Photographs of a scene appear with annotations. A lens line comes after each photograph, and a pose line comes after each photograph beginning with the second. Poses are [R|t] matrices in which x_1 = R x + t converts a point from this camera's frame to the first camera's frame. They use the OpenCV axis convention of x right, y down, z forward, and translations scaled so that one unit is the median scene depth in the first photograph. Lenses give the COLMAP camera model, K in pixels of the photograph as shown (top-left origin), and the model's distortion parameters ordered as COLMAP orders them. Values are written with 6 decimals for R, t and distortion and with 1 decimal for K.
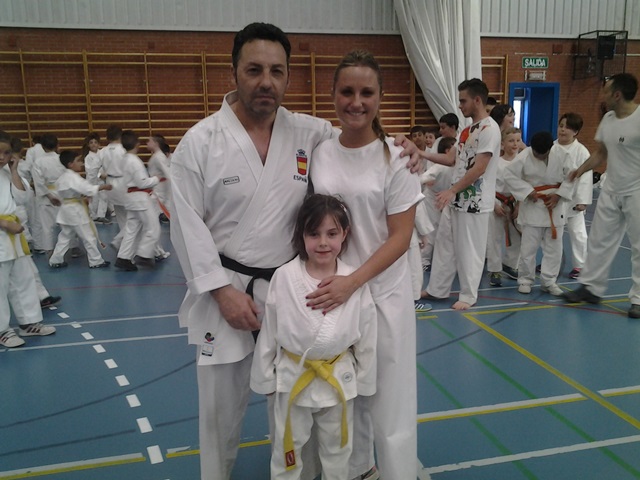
lens RADIAL K [[711.8, 0, 320.0], [0, 711.8, 240.0], [0, 0, 1]] dist [0.018592, 0.013886]
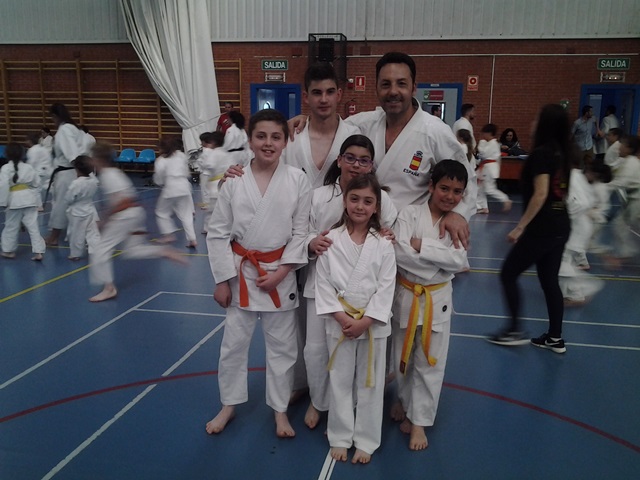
lens RADIAL K [[632.1, 0, 320.0], [0, 632.1, 240.0], [0, 0, 1]] dist [0.076927, -0.181448]
pose [[0.891088, 0.107266, -0.440971, 0.823529], [-0.098295, 0.994219, 0.043215, -0.032779], [0.443057, 0.004837, 0.896480, 0.168373]]
